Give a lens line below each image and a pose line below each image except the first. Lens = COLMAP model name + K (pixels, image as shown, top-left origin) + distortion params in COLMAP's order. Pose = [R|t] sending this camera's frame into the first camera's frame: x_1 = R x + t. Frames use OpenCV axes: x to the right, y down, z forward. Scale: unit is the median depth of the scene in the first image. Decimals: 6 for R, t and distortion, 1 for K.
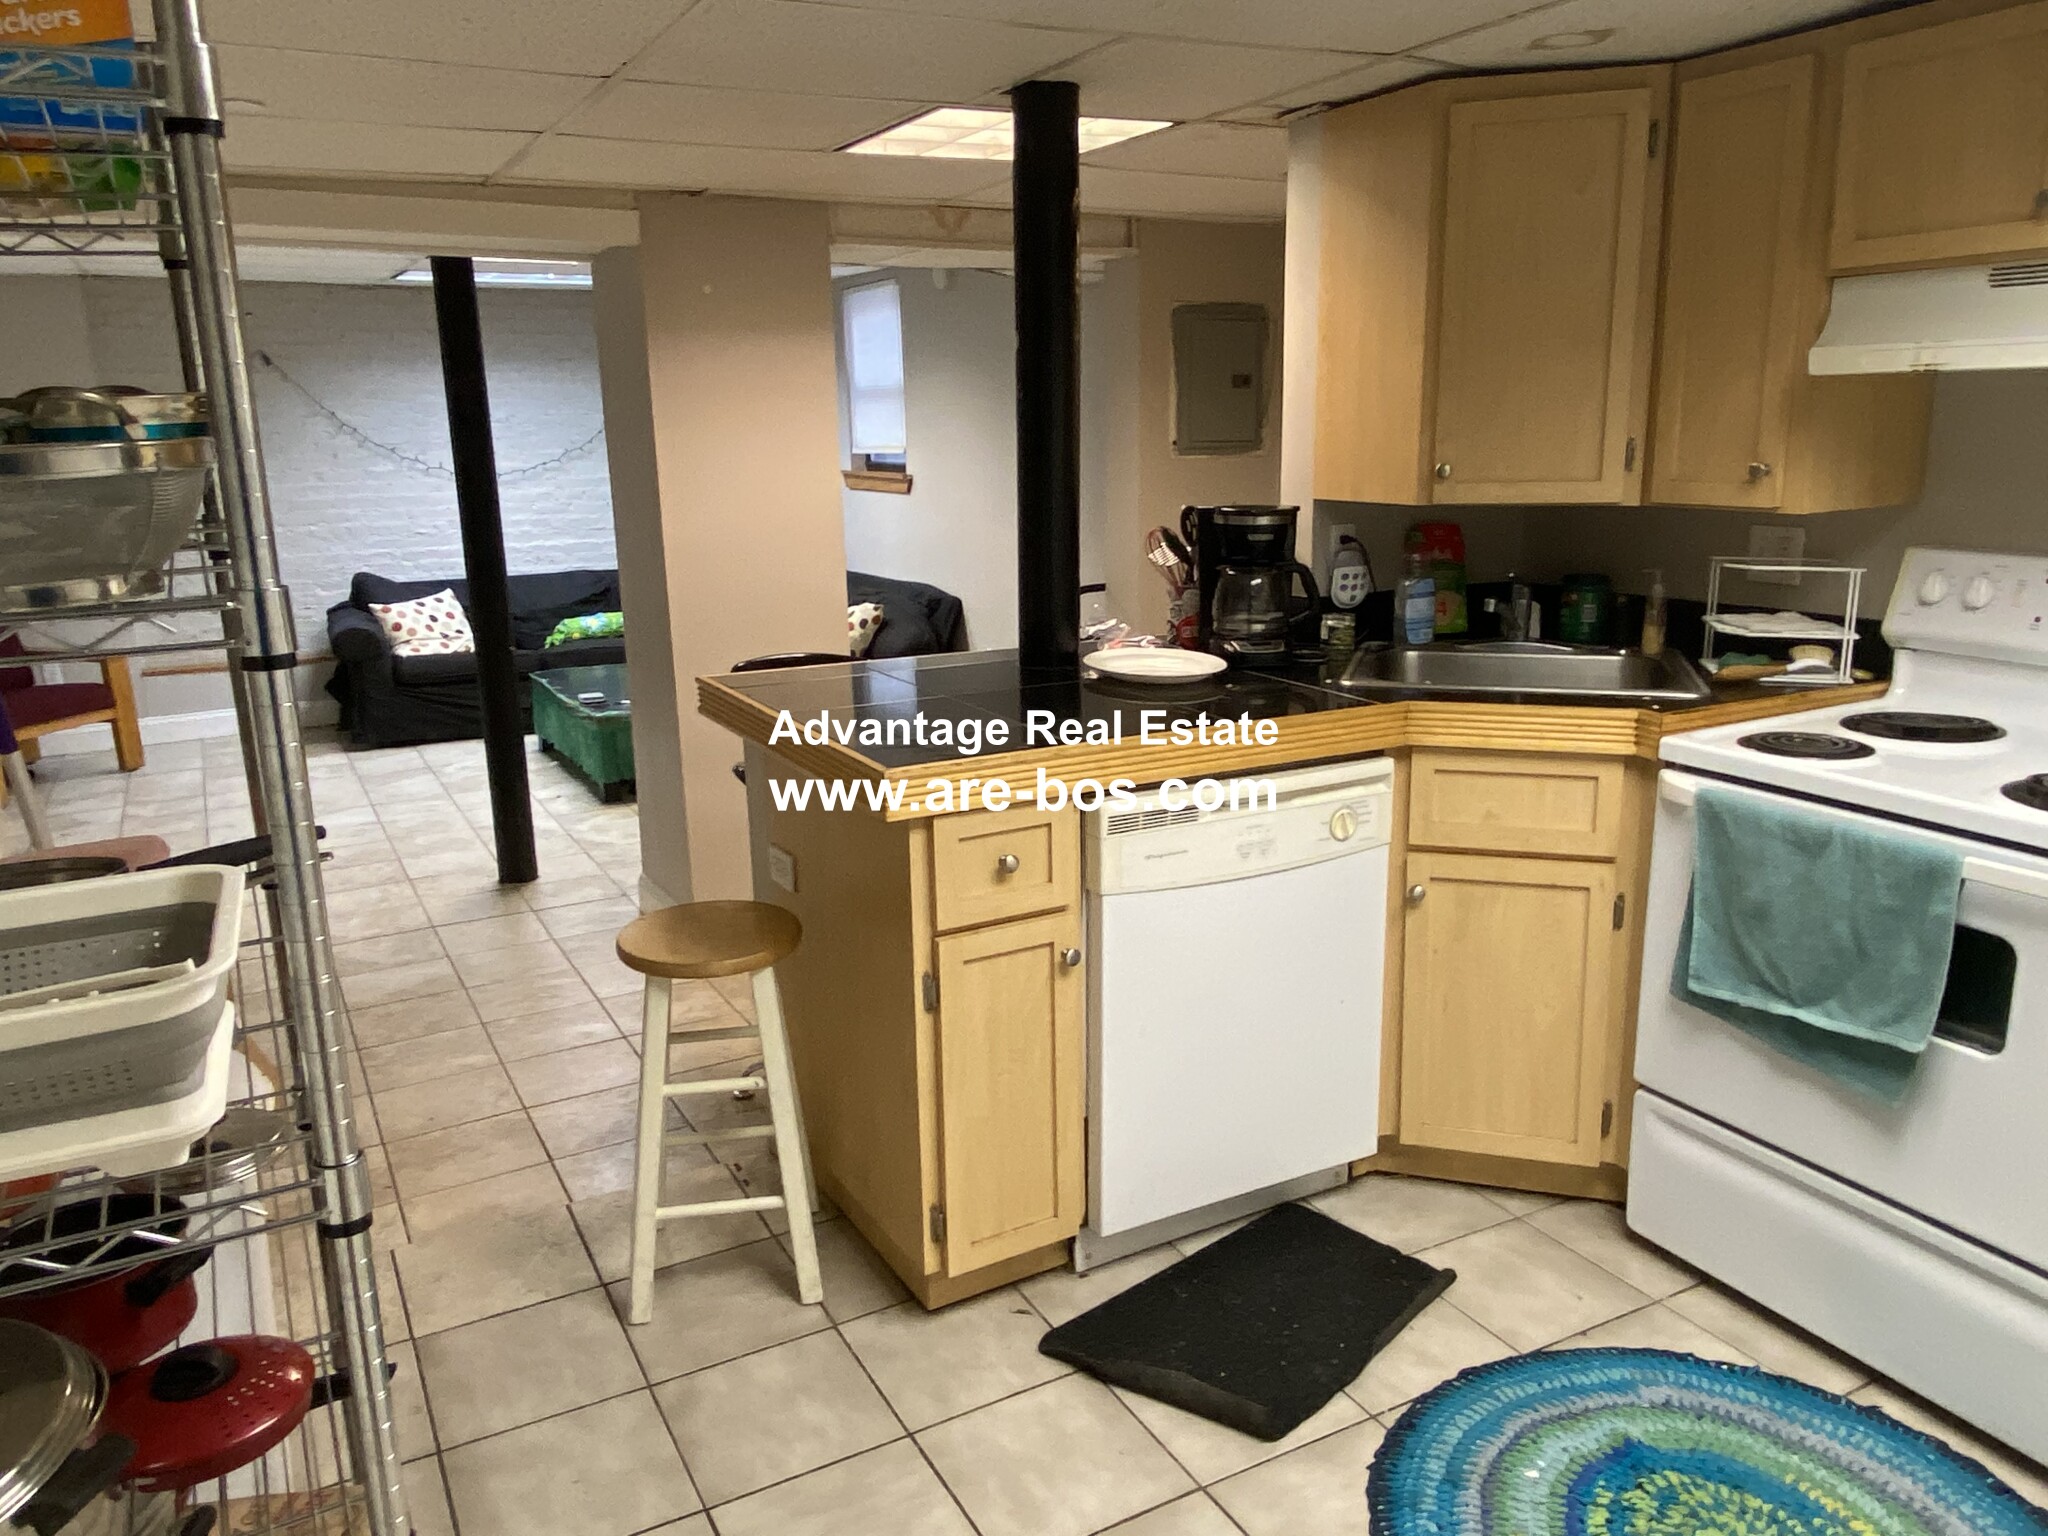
lens RADIAL K [[1506.2, 0, 1038.0], [0, 1506.2, 762.8], [0, 0, 1]] dist [0.084673, -0.101685]
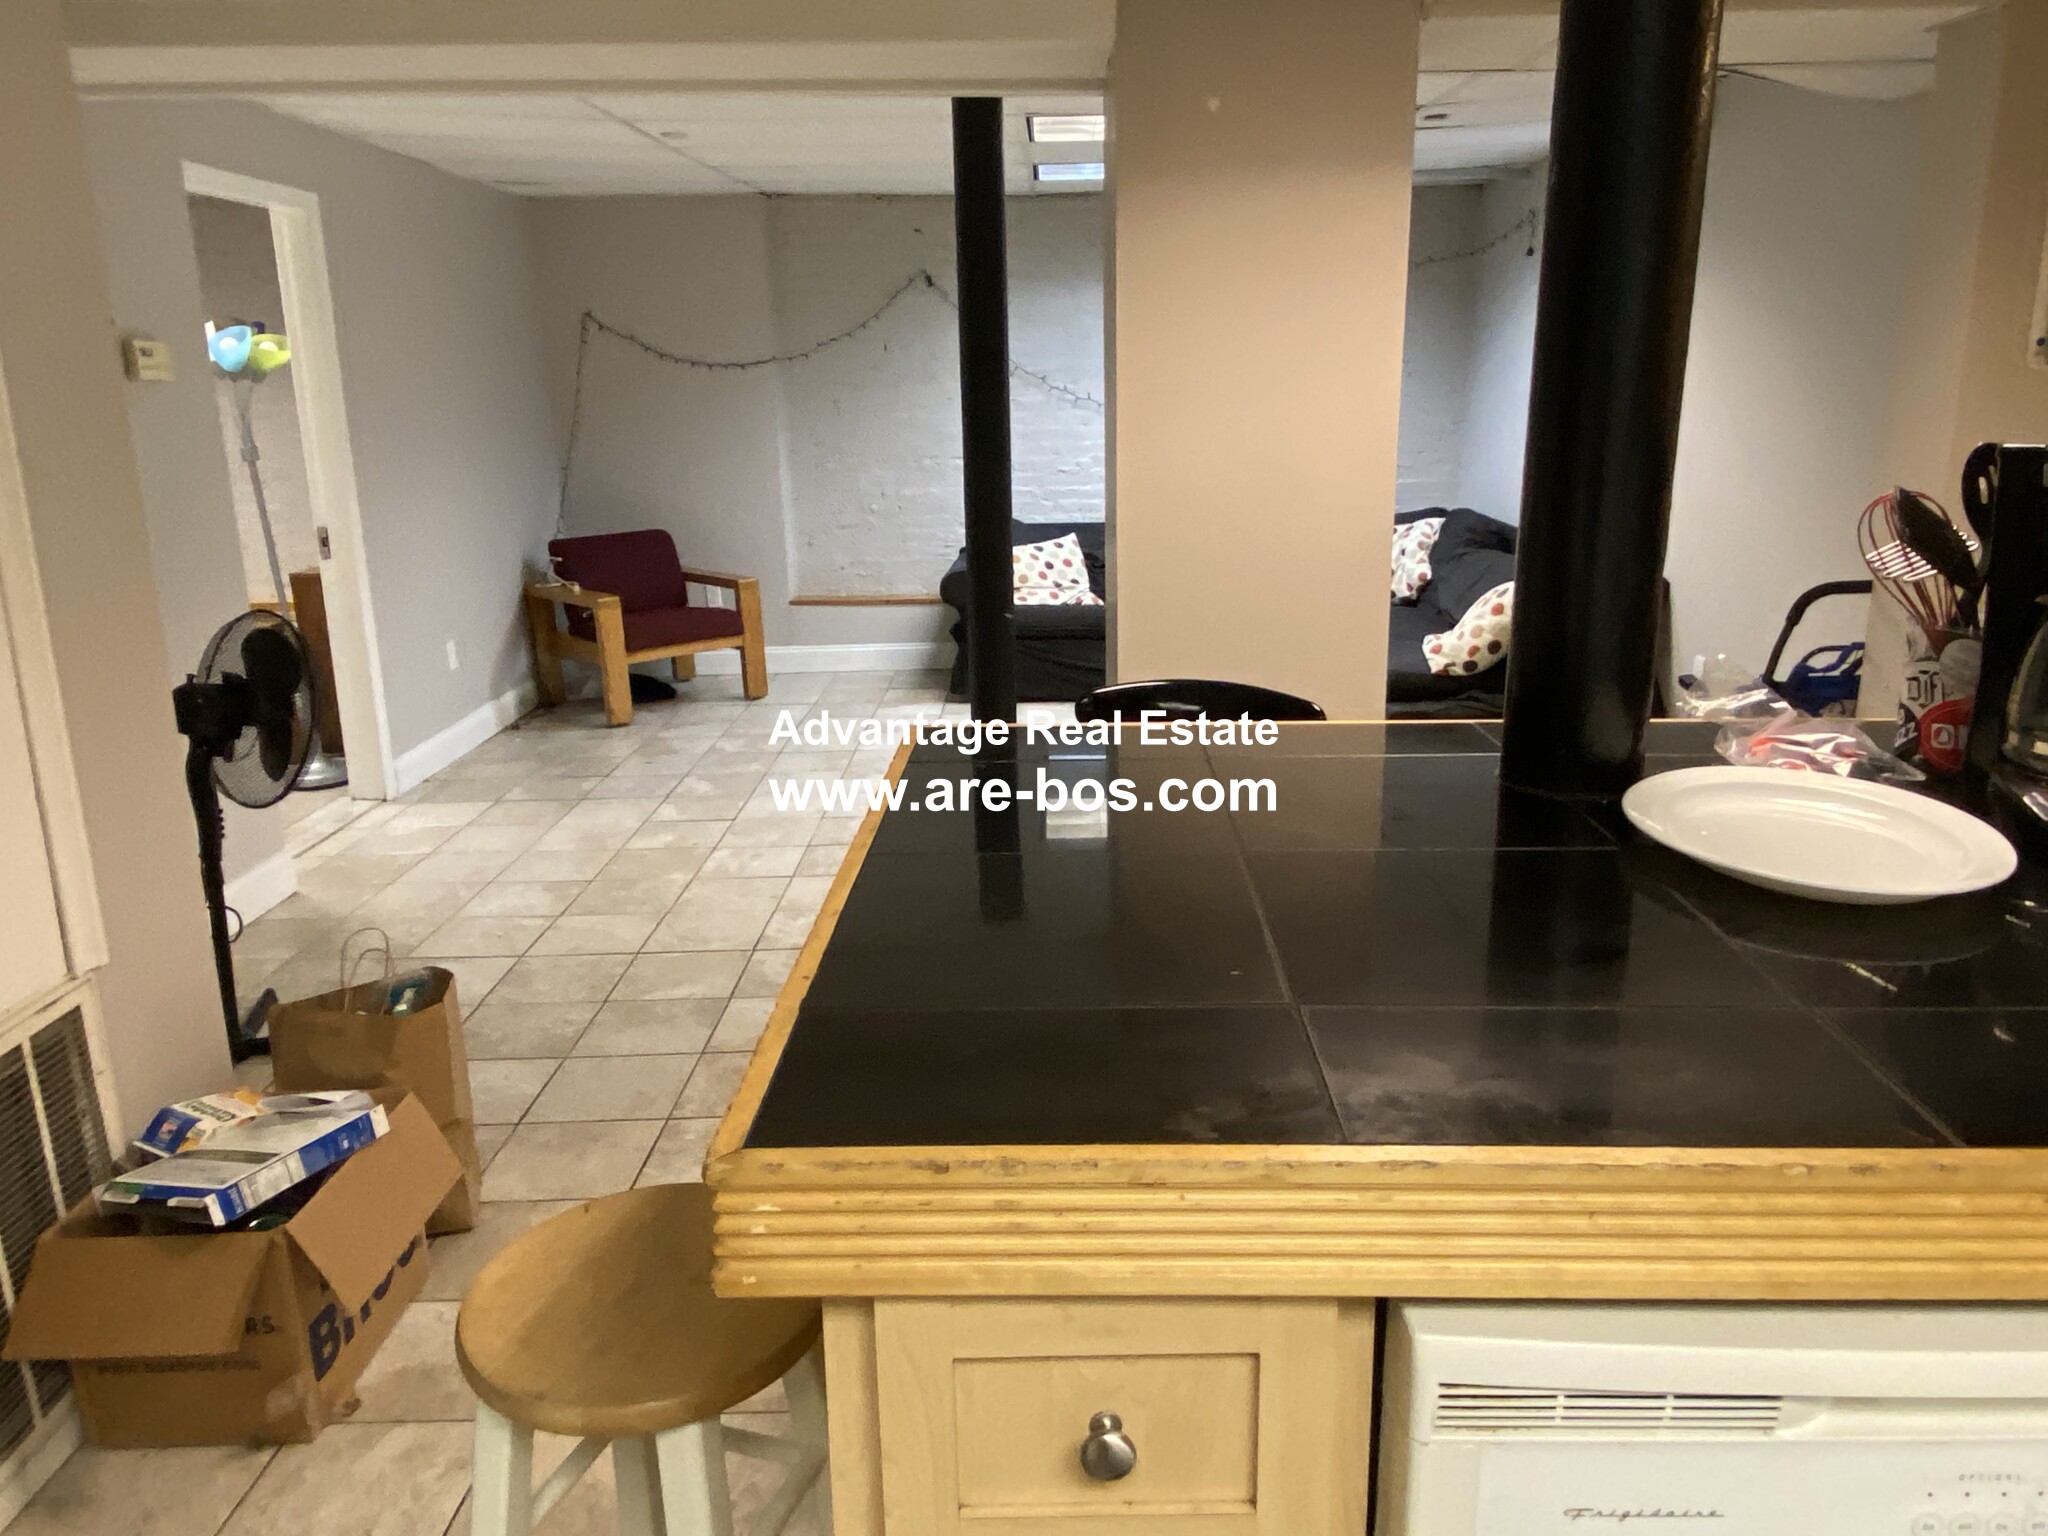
lens RADIAL K [[1506.2, 0, 1026.0], [0, 1506.2, 773.9], [0, 0, 1]] dist [0.084673, -0.101685]
pose [[0.873250, 0.129710, -0.469691, 0.089991], [-0.110239, 0.991517, 0.068862, -0.090410], [0.474638, -0.008355, 0.880141, 0.567470]]
